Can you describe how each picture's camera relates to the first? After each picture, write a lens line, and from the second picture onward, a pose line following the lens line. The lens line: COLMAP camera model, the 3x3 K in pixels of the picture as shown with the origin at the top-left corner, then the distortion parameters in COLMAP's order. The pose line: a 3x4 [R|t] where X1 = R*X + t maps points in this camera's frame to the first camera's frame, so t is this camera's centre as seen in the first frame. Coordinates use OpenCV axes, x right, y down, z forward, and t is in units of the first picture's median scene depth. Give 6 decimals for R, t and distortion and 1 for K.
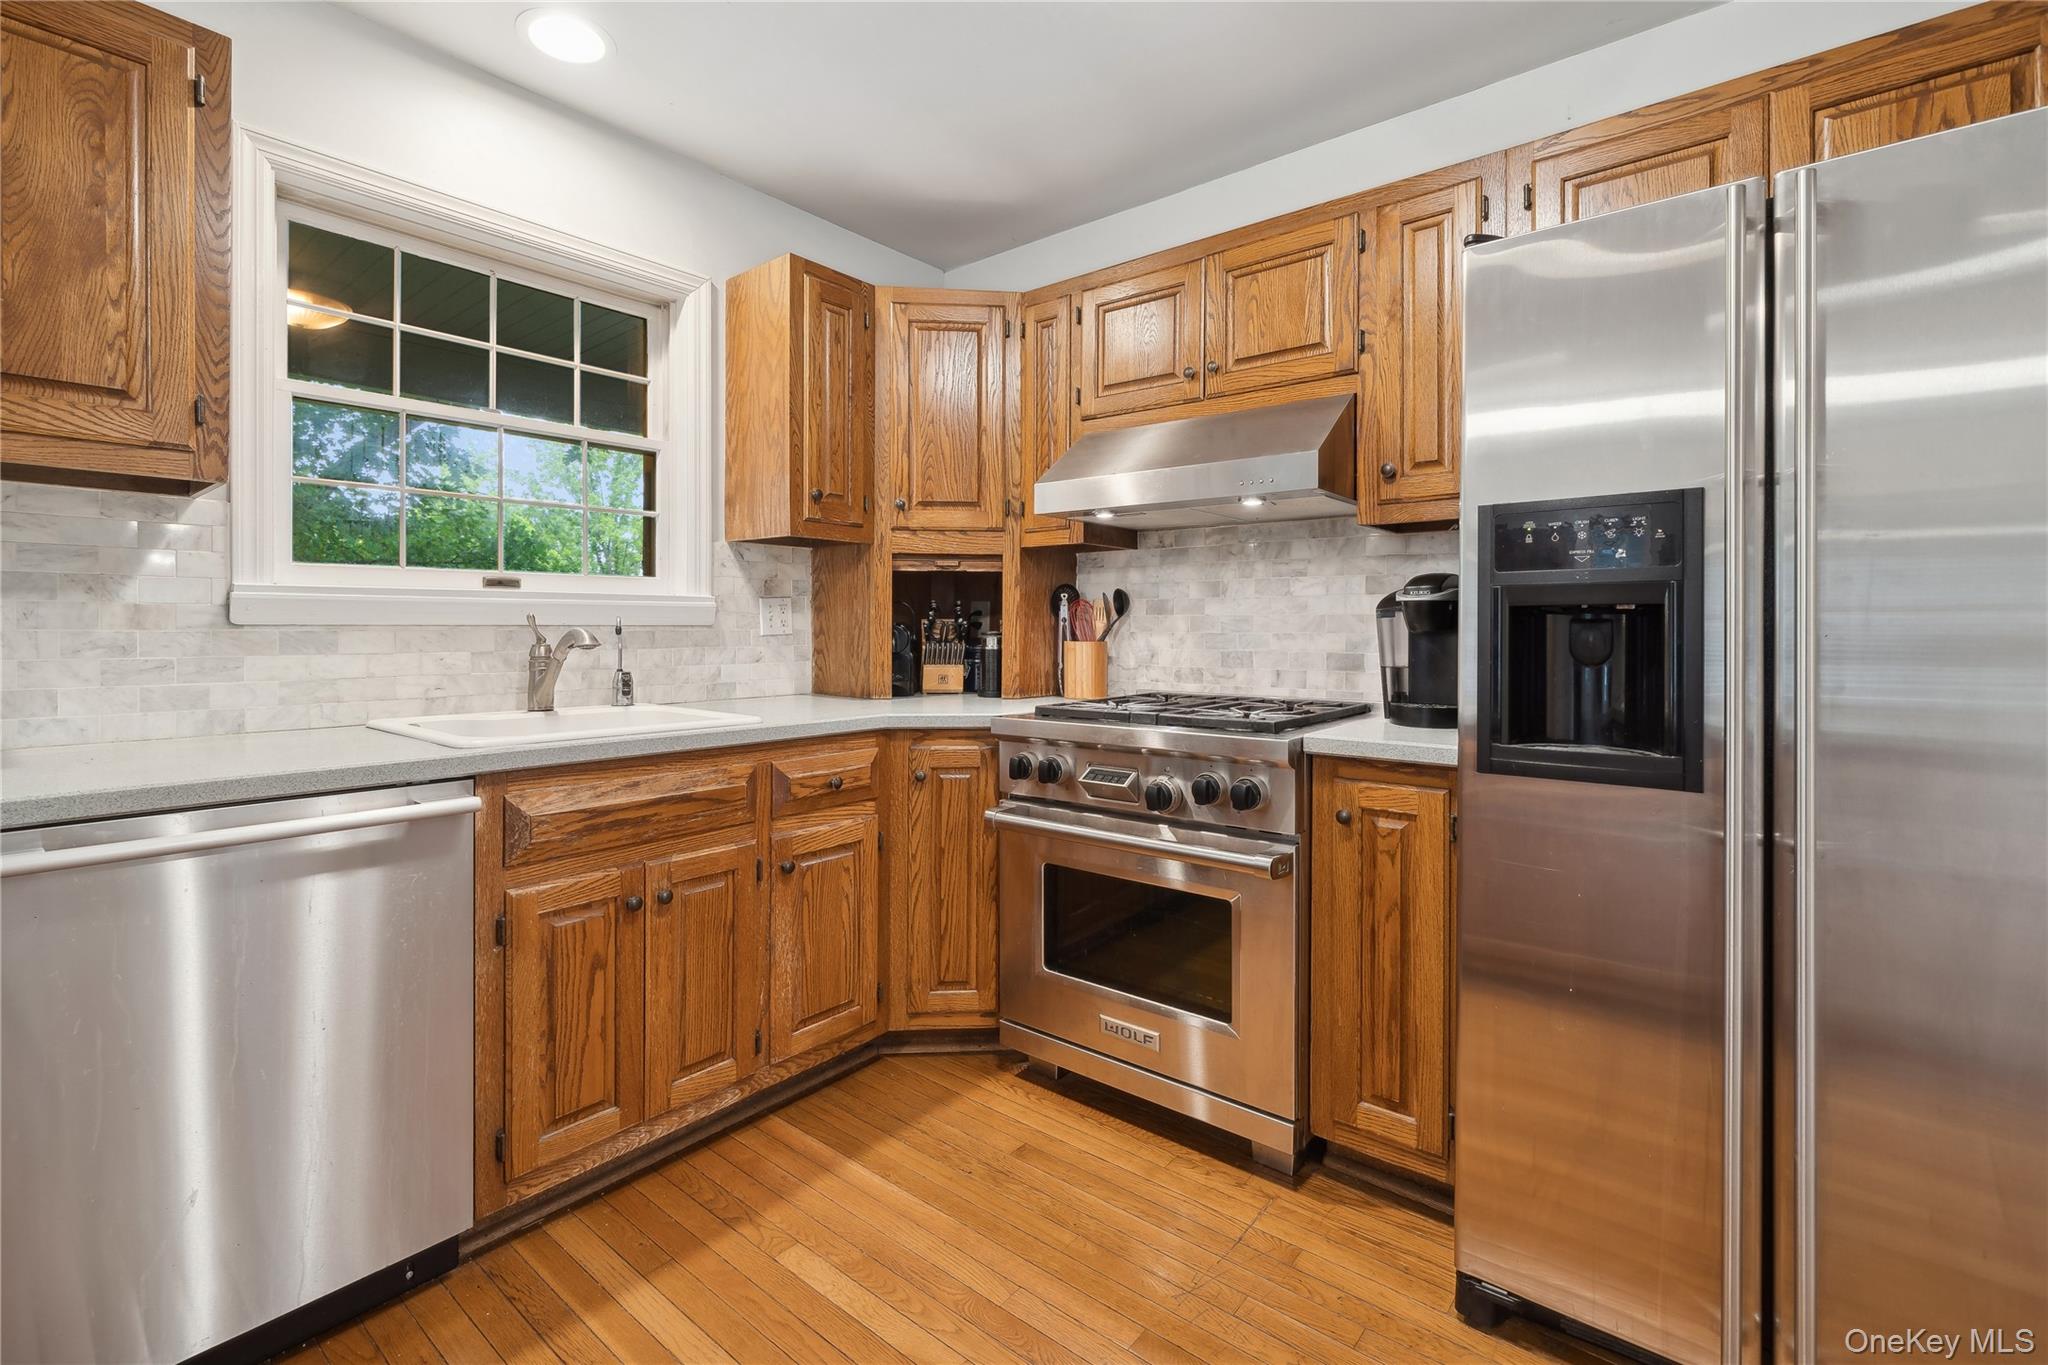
lens RADIAL K [[903.9, 0, 1019.6], [0, 903.9, 631.6], [0, 0, 1]] dist [-0.002517, -0.000170]
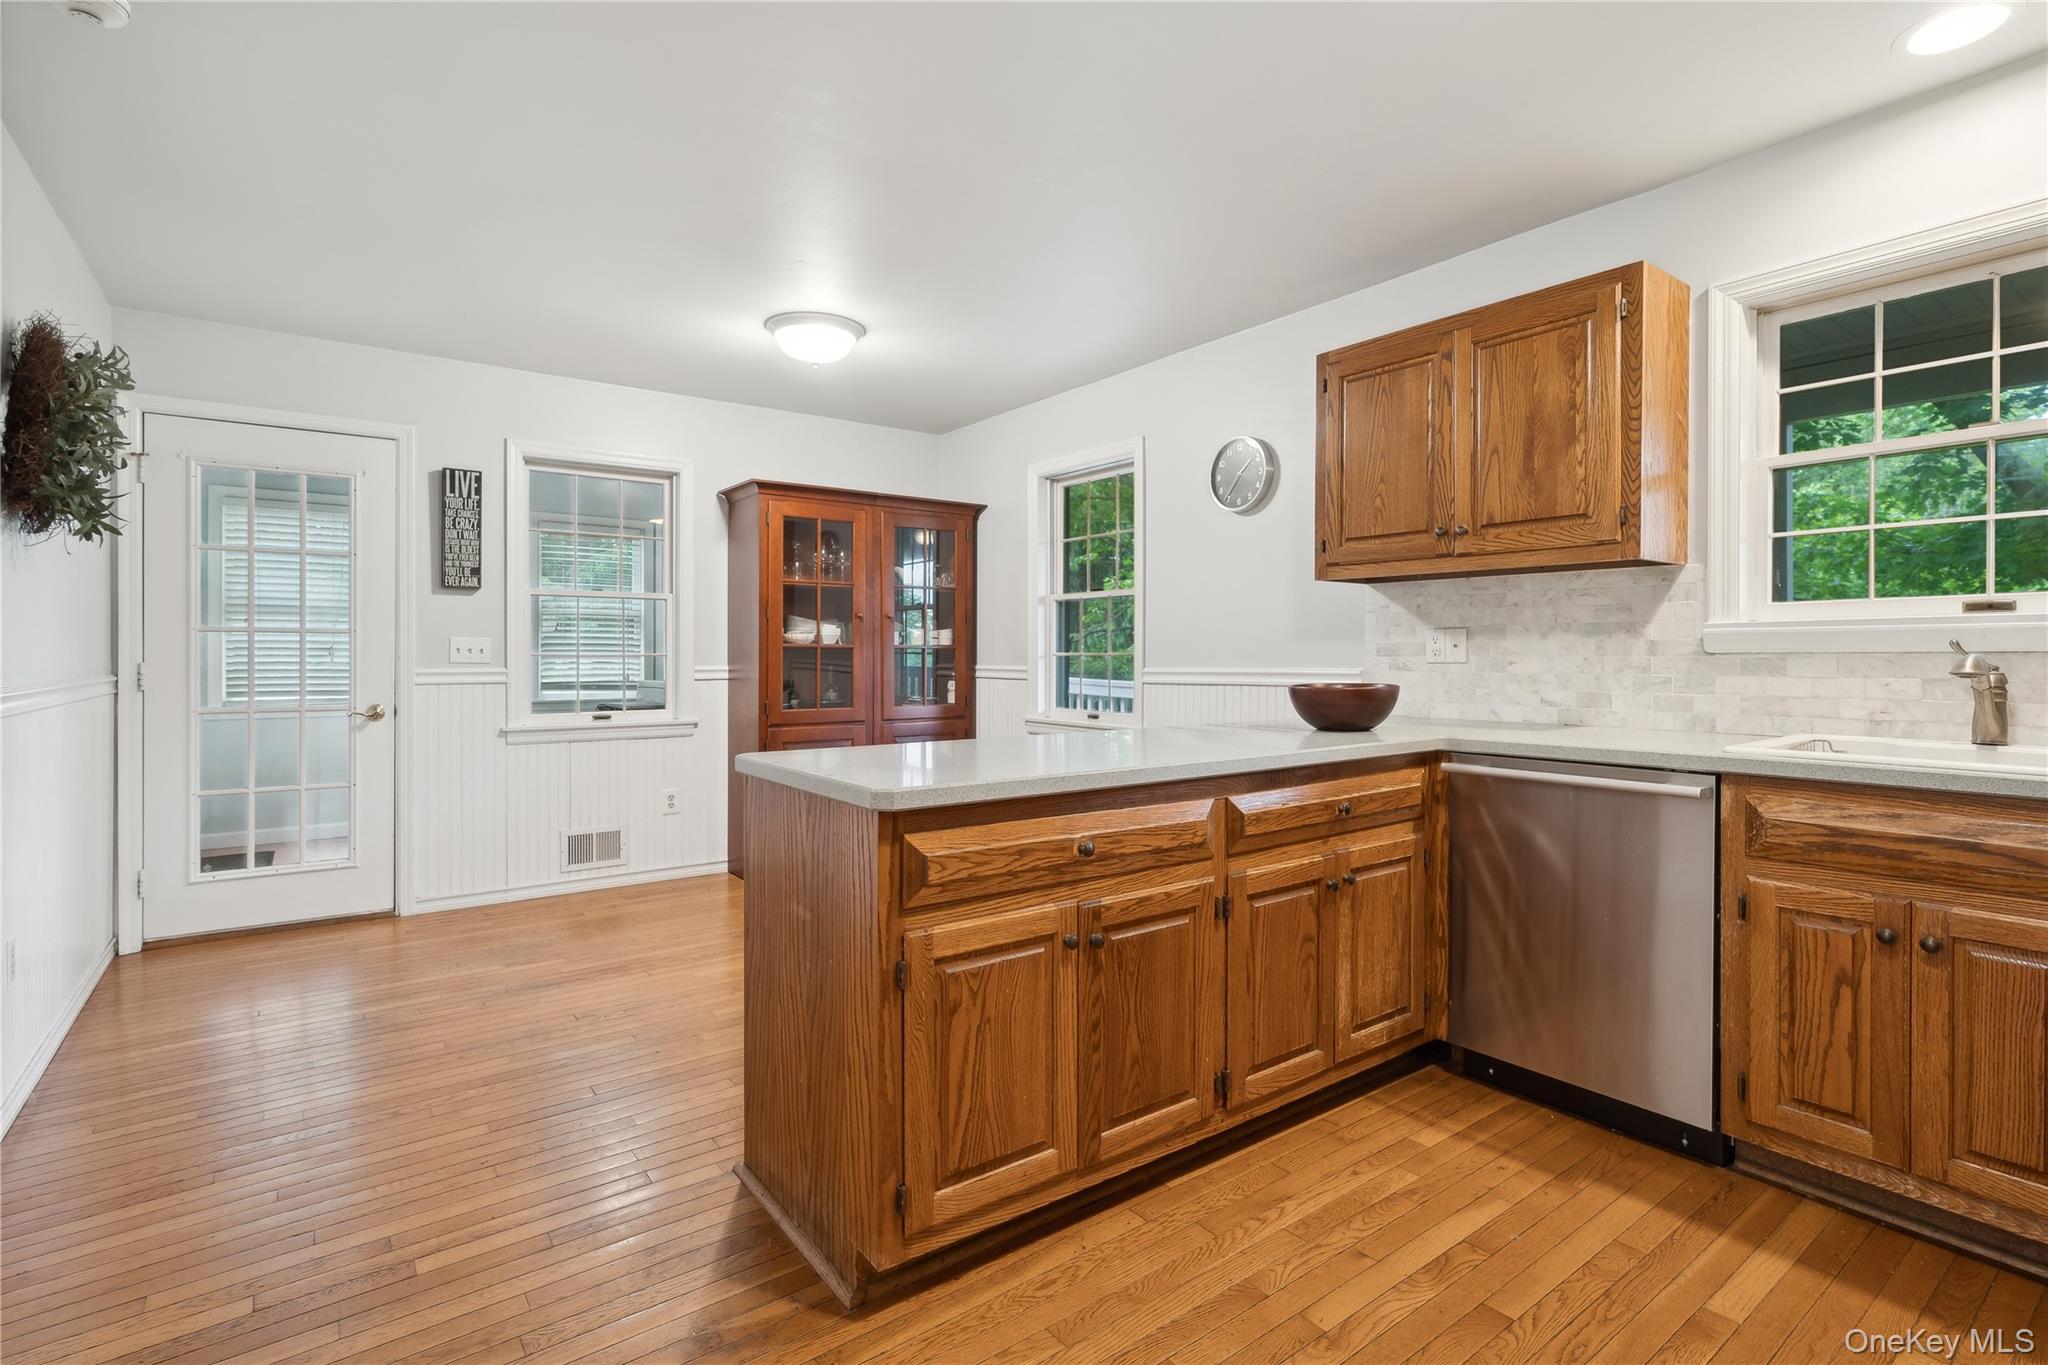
lens RADIAL K [[949.7, 0, 1024.0], [0, 949.7, 658.4], [0, 0, 1]] dist [-0.001554, -0.000133]
pose [[-0.233873, 0.002109, -0.972265, 0.796207], [-0.002182, 0.999994, 0.002694, -0.001013], [0.972265, 0.002752, -0.233867, 0.331560]]
